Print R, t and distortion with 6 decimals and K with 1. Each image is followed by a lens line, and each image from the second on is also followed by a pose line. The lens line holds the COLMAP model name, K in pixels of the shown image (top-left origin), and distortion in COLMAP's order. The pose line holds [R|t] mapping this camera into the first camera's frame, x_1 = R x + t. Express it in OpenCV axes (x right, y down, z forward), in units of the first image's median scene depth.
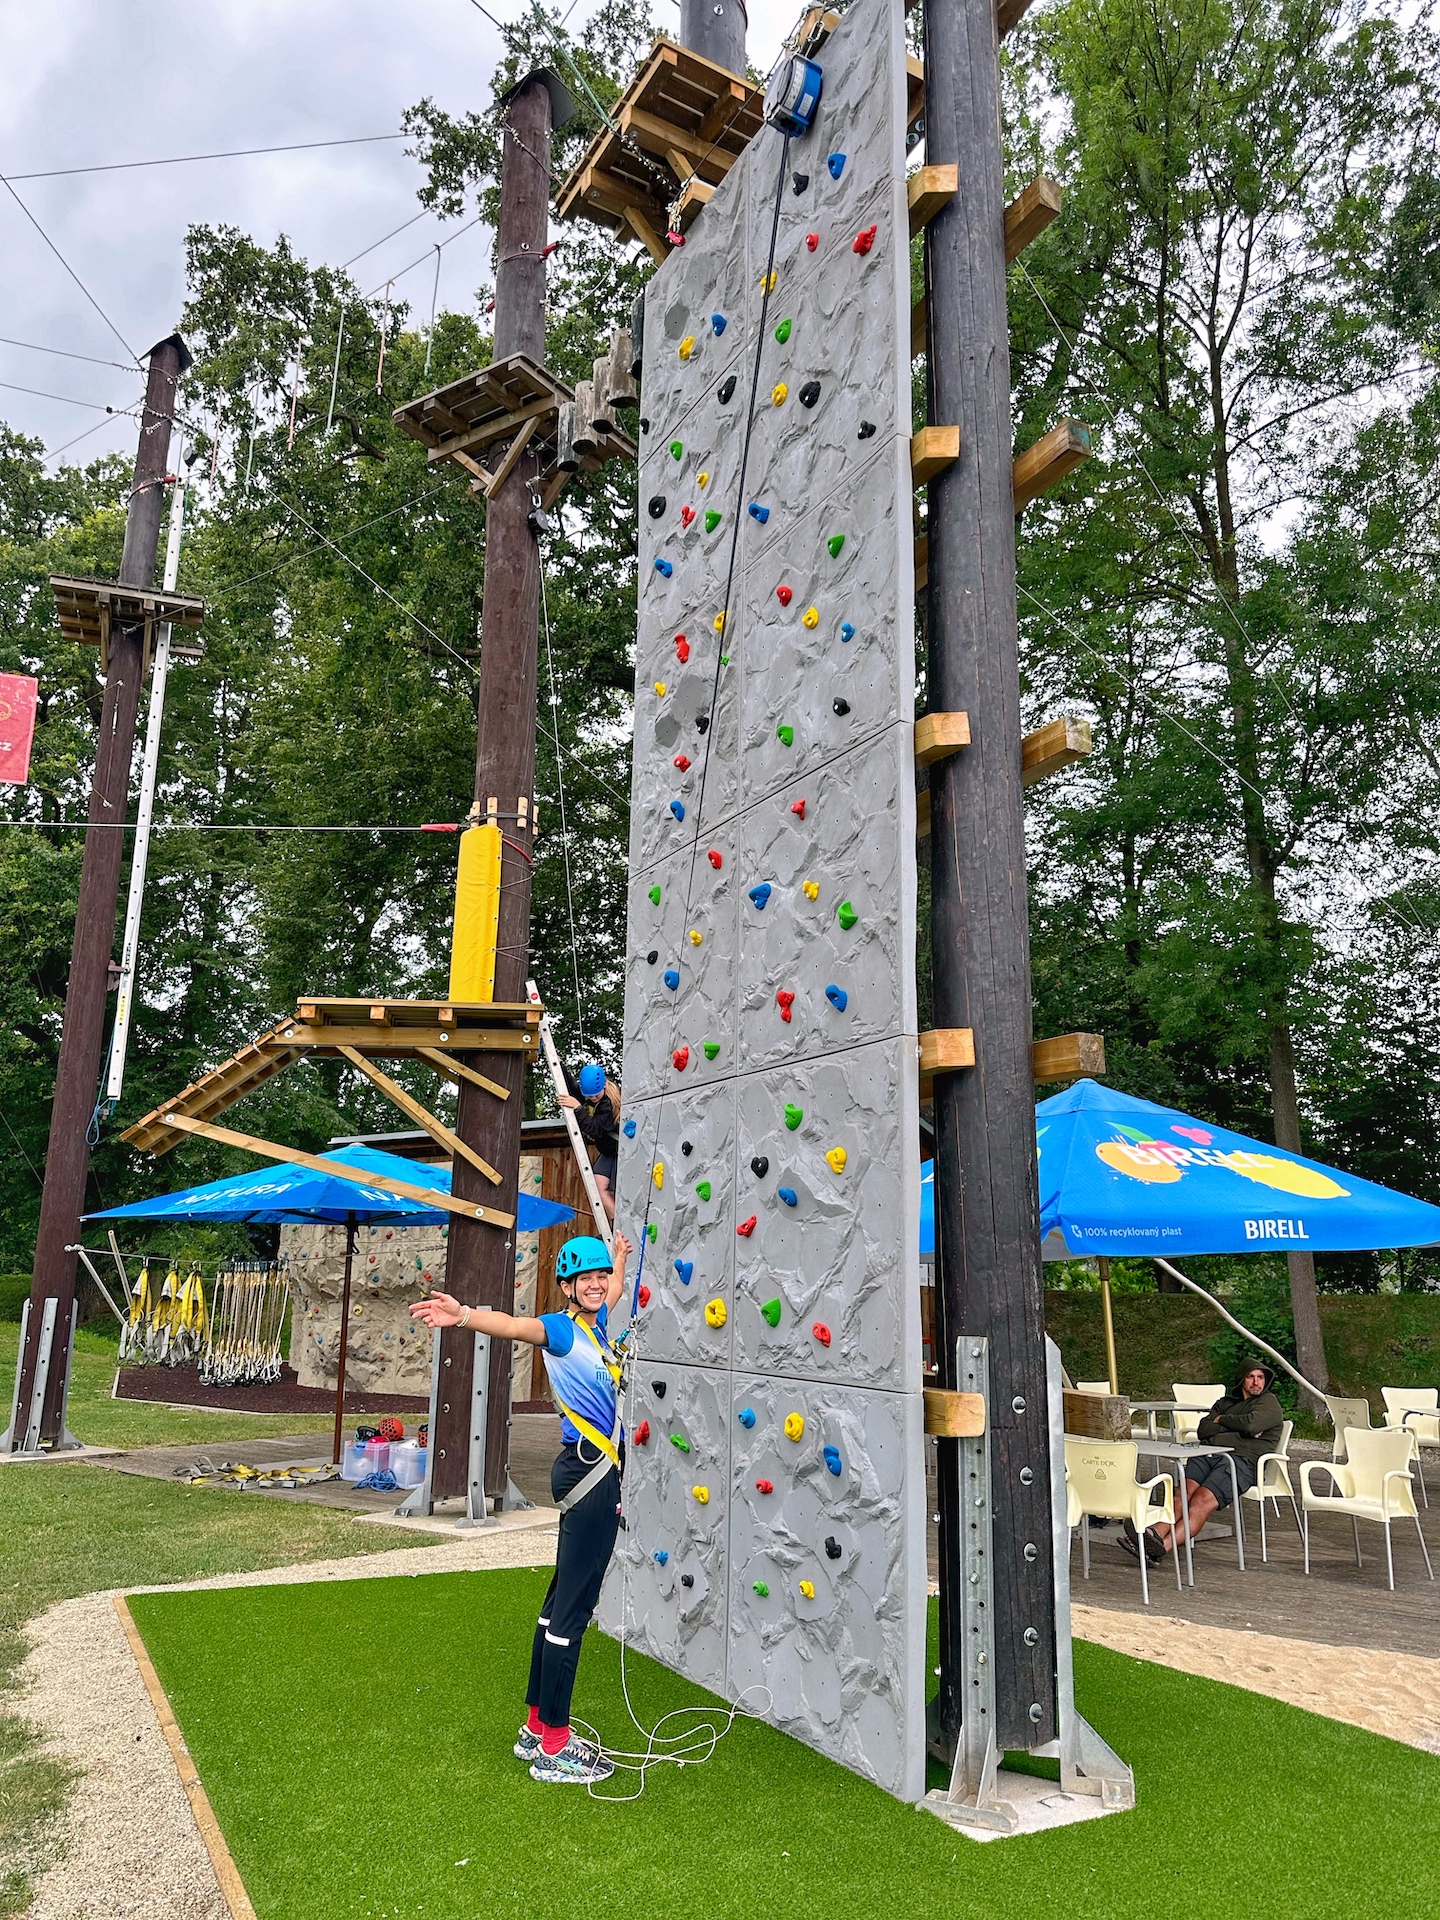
lens RADIAL K [[1356.3, 0, 720.0], [0, 1356.3, 960.0], [0, 0, 1]] dist [0.116308, -0.162112]
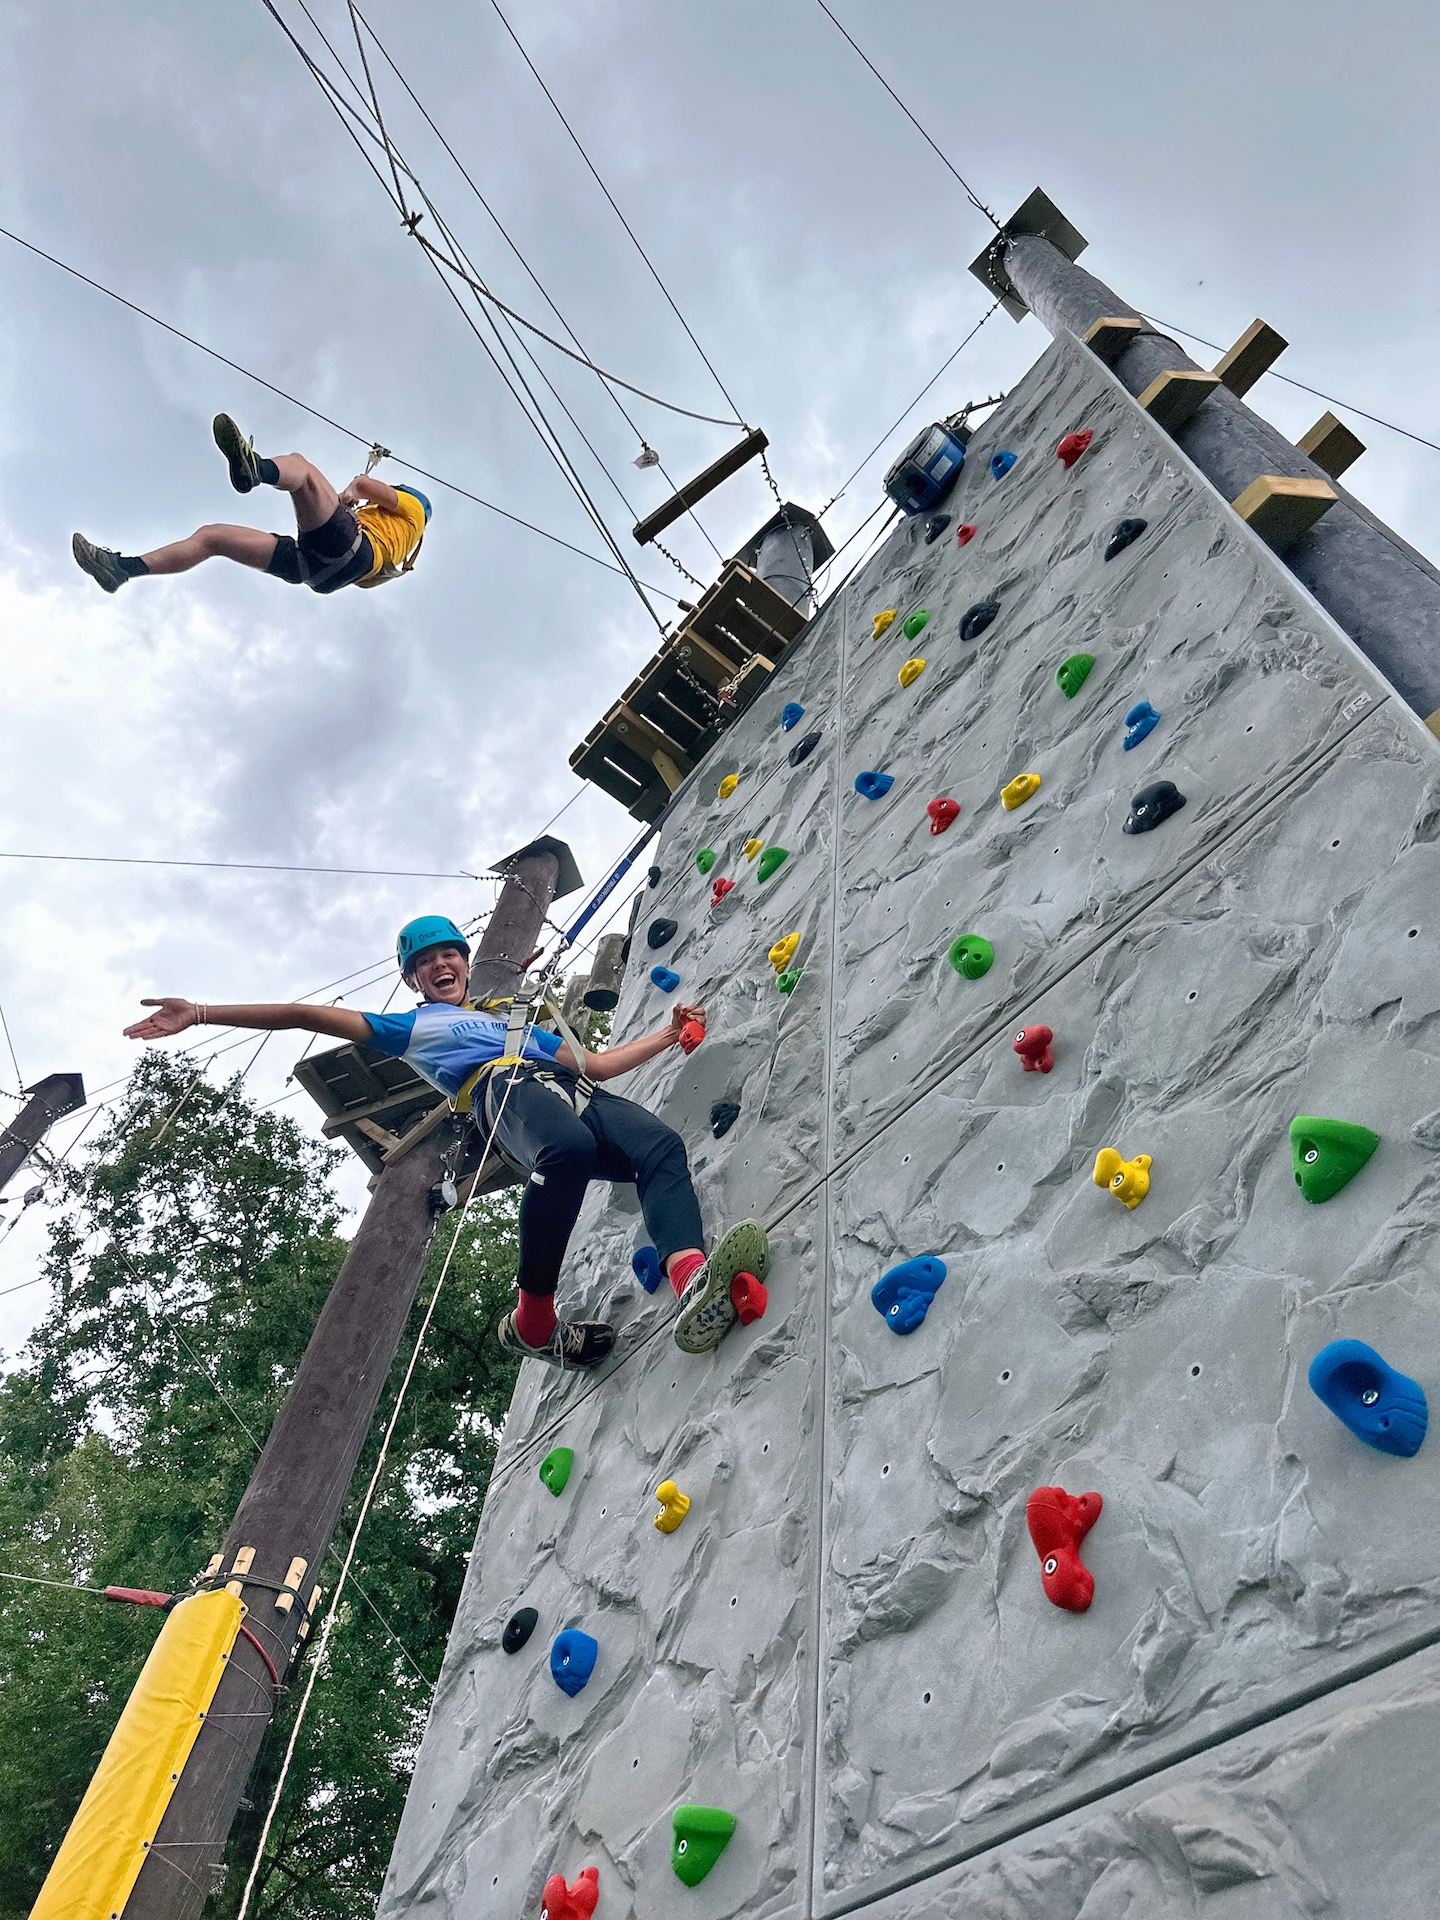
lens RADIAL K [[1356.3, 0, 720.0], [0, 1356.3, 960.0], [0, 0, 1]] dist [0.116308, -0.162112]
pose [[0.986821, 0.160881, 0.017341, -0.020015], [-0.108134, 0.735387, -0.668965, 0.068829], [-0.120376, 0.658273, 0.743092, 0.375189]]
